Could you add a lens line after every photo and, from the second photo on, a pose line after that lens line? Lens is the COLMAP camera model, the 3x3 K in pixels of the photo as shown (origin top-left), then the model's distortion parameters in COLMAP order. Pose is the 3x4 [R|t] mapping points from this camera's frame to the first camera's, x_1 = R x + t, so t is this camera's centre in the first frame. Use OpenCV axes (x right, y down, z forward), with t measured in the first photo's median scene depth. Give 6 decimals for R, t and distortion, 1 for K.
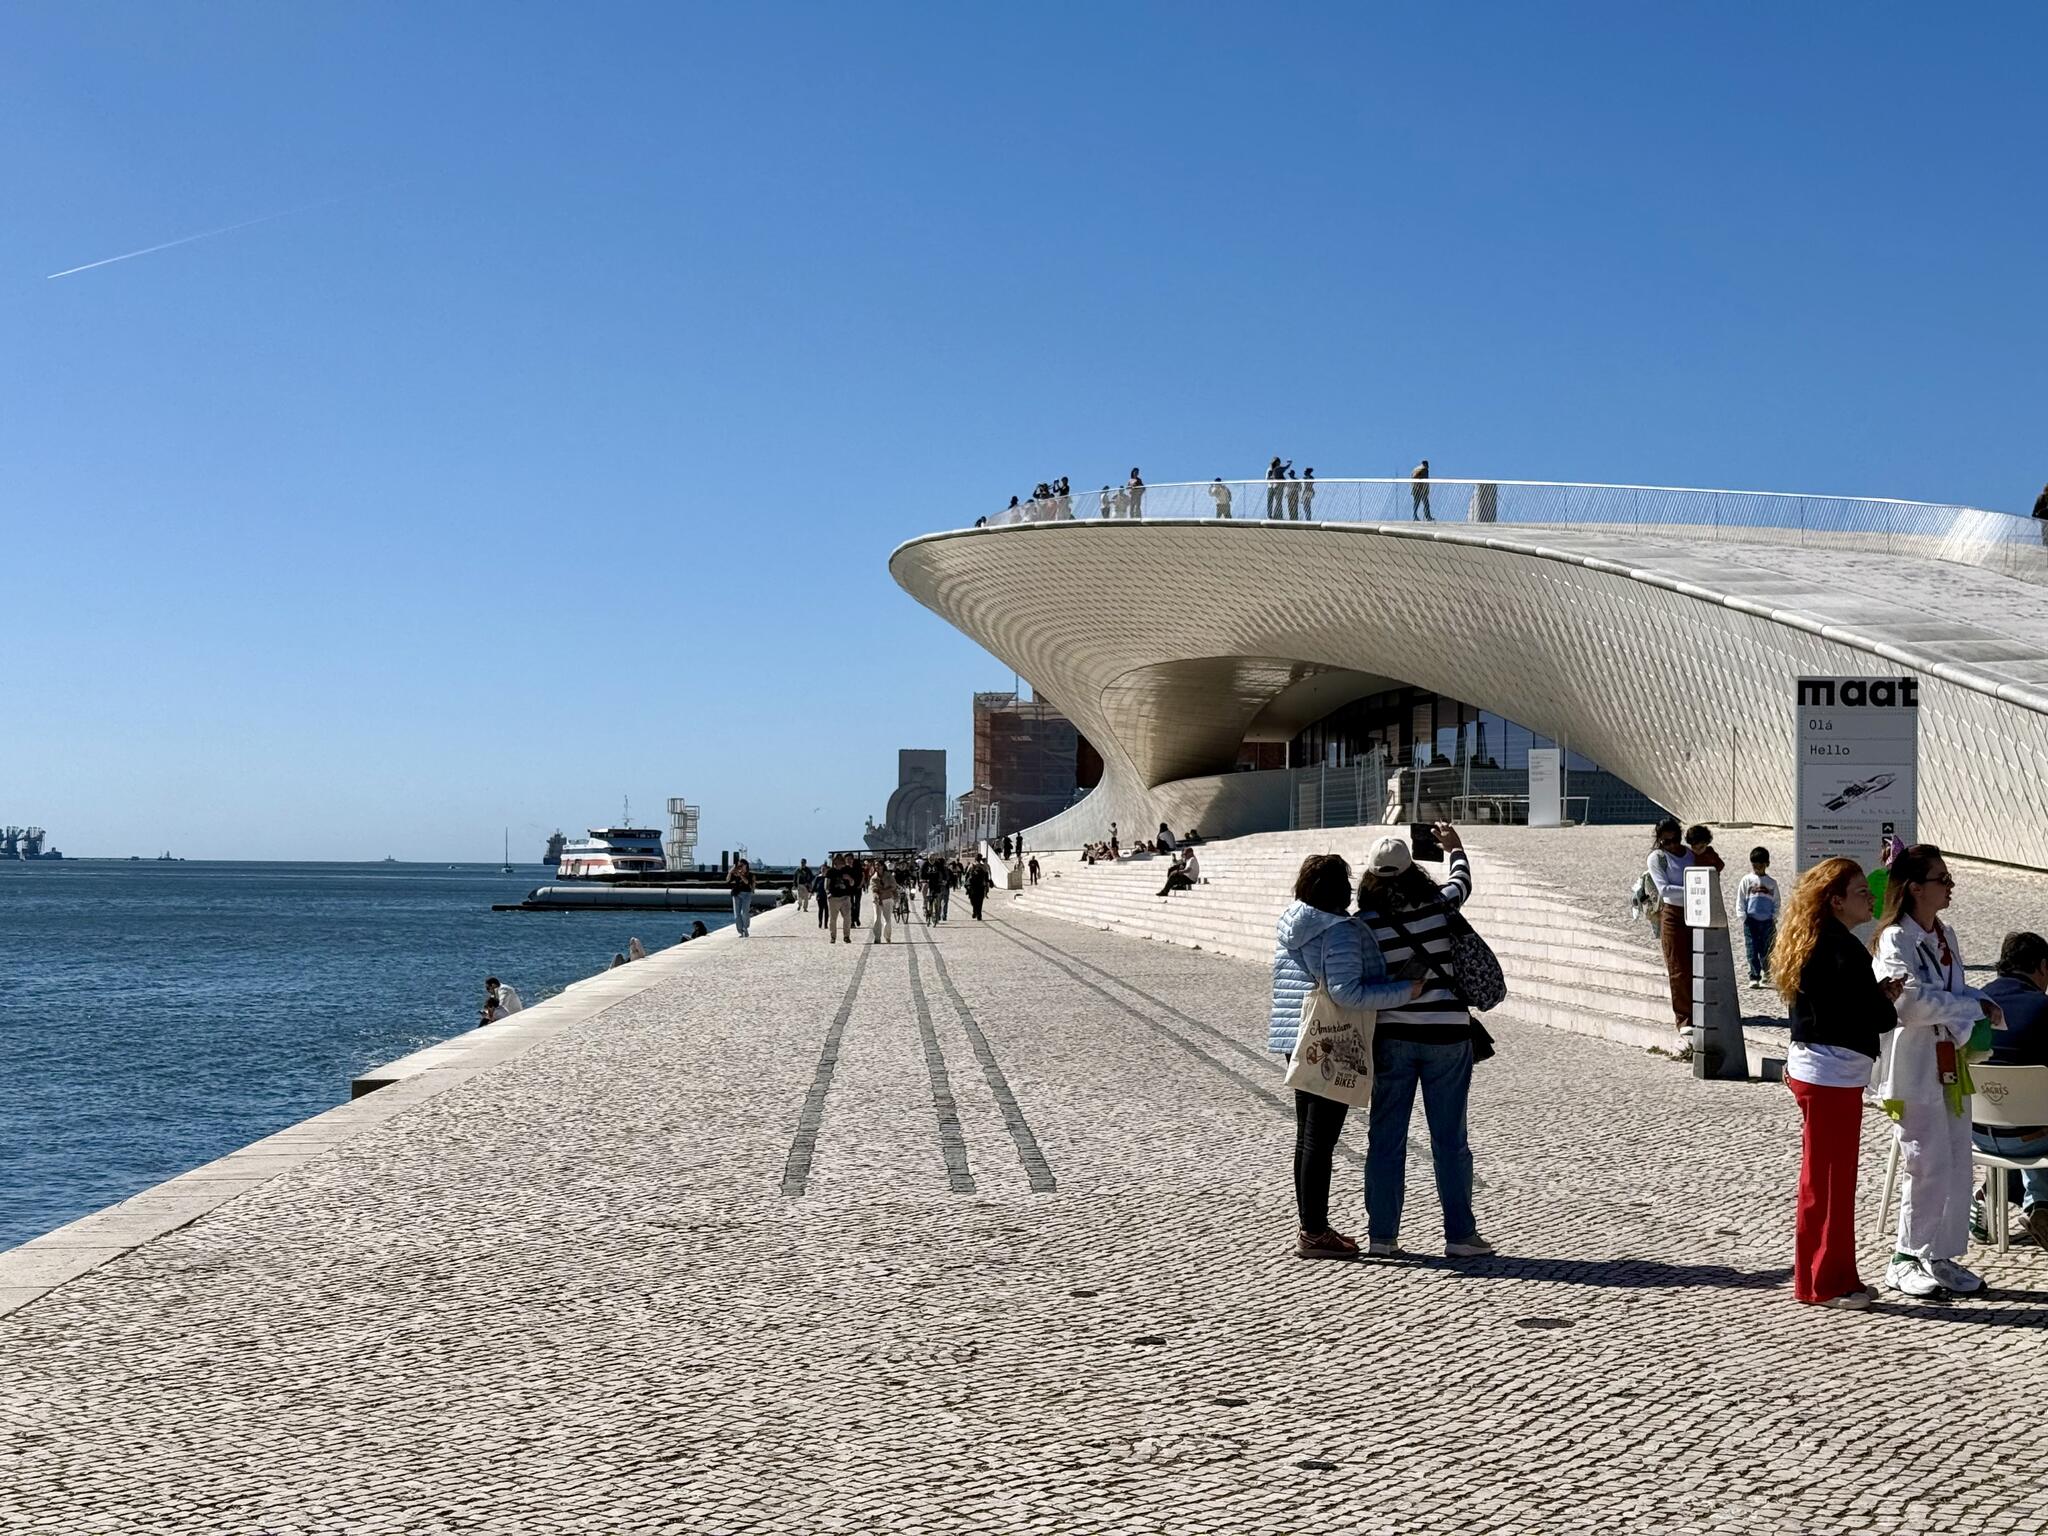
lens RADIAL K [[2889.0, 0, 1024.0], [0, 2889.0, 768.0], [0, 0, 1]] dist [-0.015294, -0.008378]
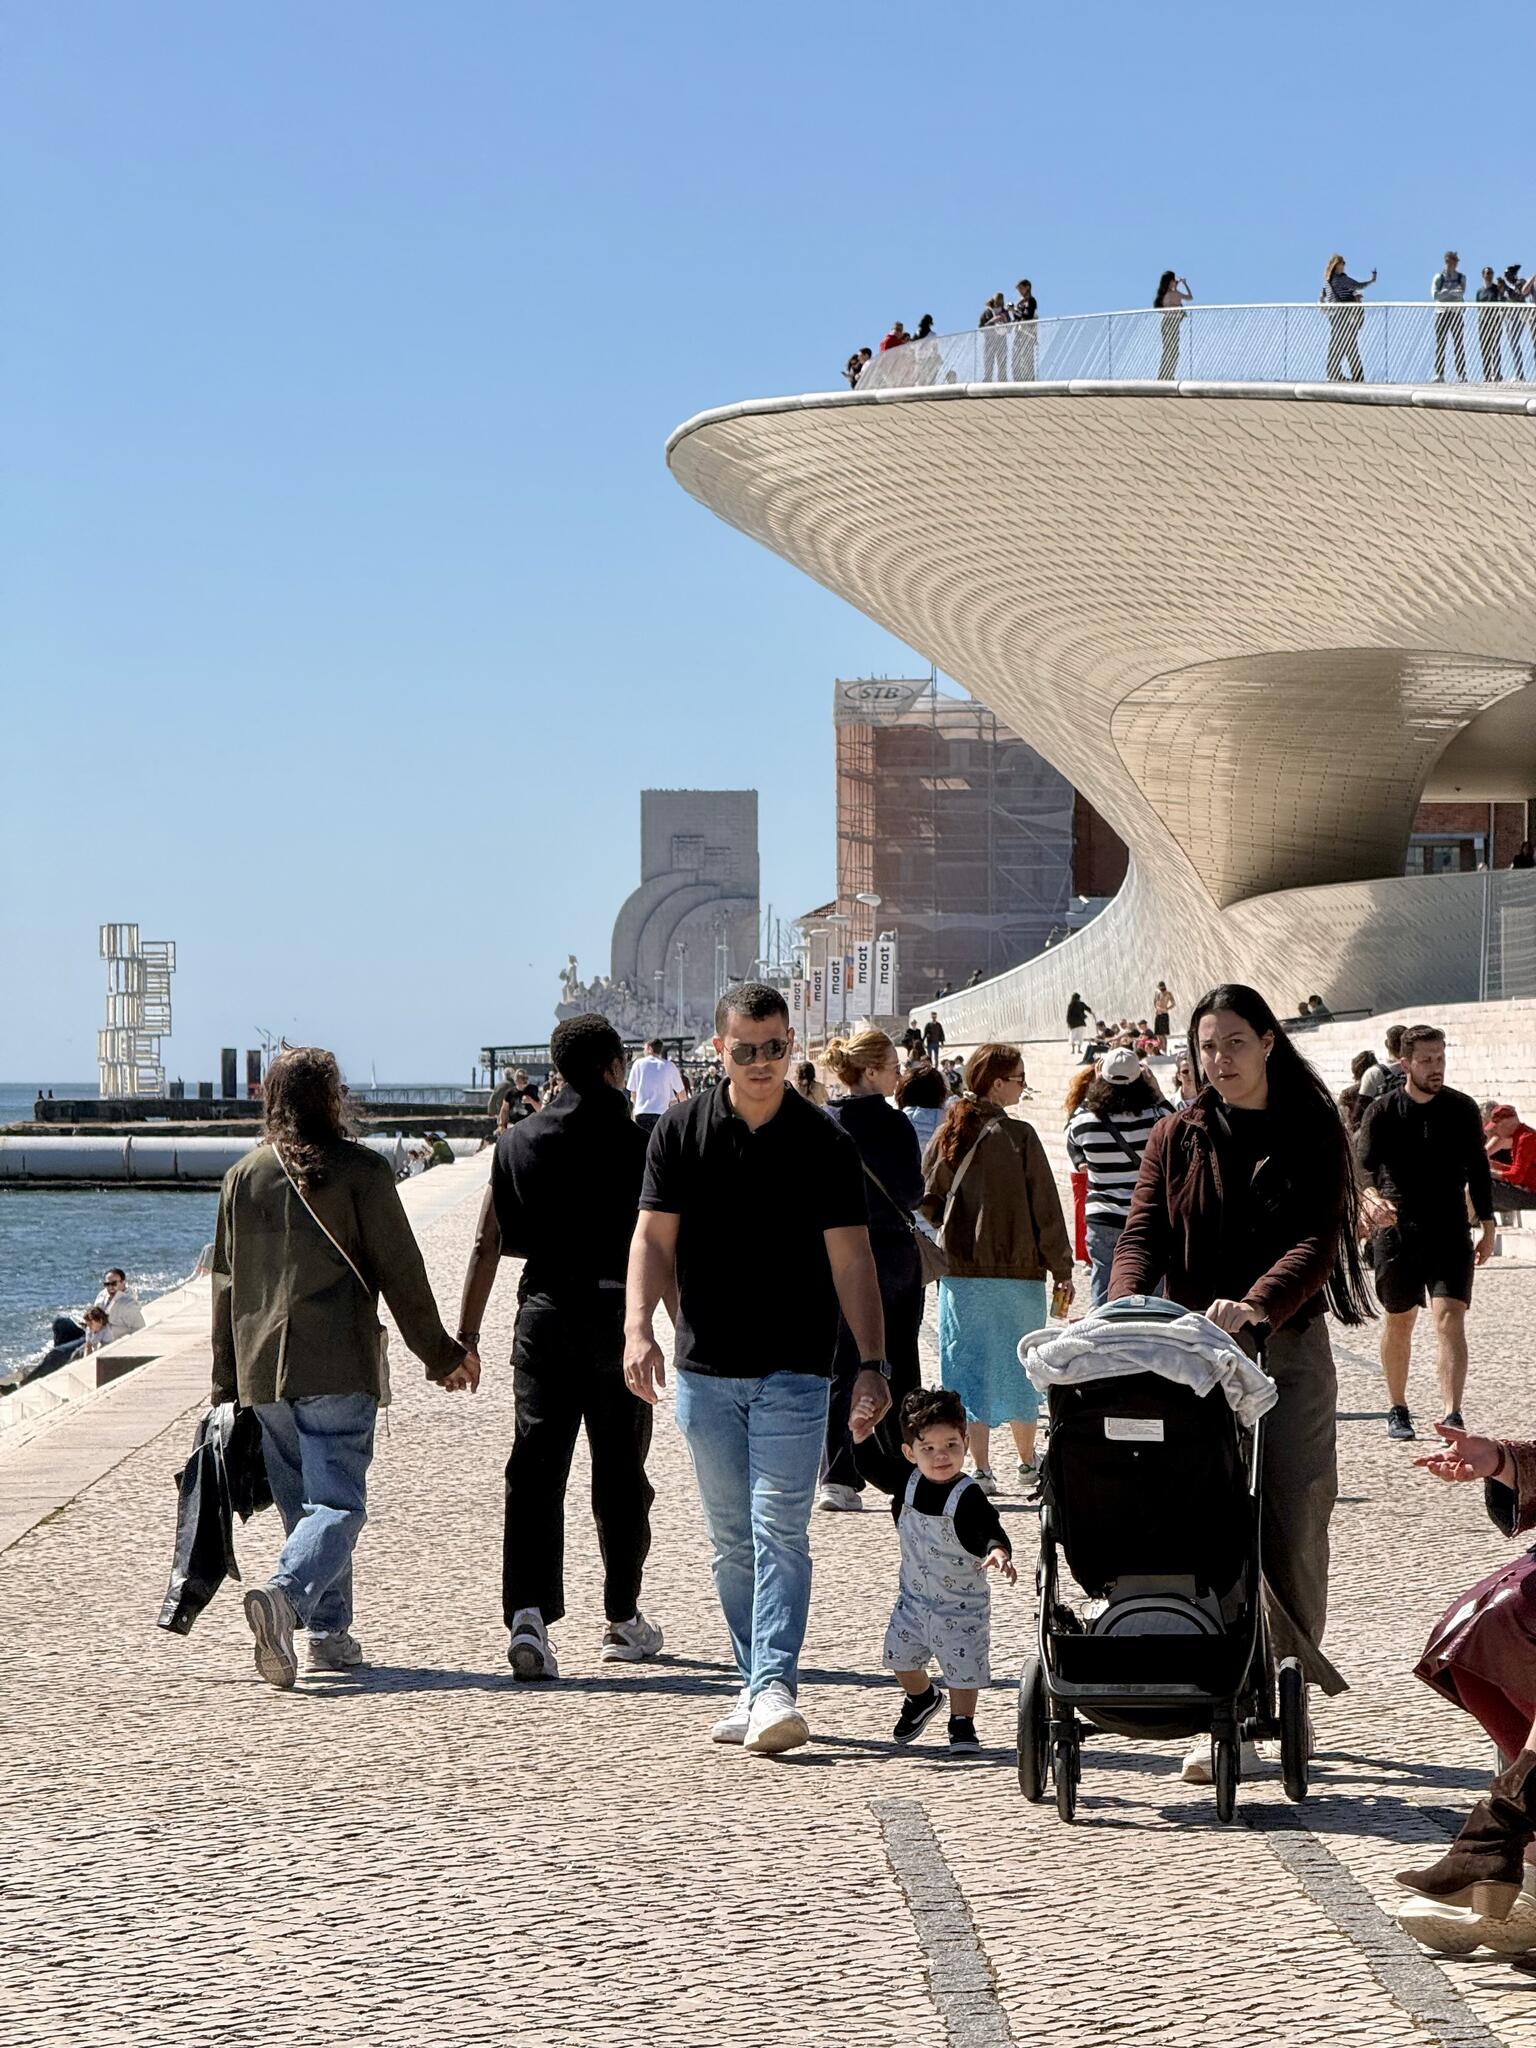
lens RADIAL K [[7191.2, 0, 768.0], [0, 7191.2, 1024.0], [0, 0, 1]] dist [0.147632, 0.952662]
pose [[0.999620, -0.009381, -0.025937, 0.000412], [0.010059, 0.999608, 0.026131, -0.006491], [0.025682, -0.026382, 0.999322, -0.198619]]
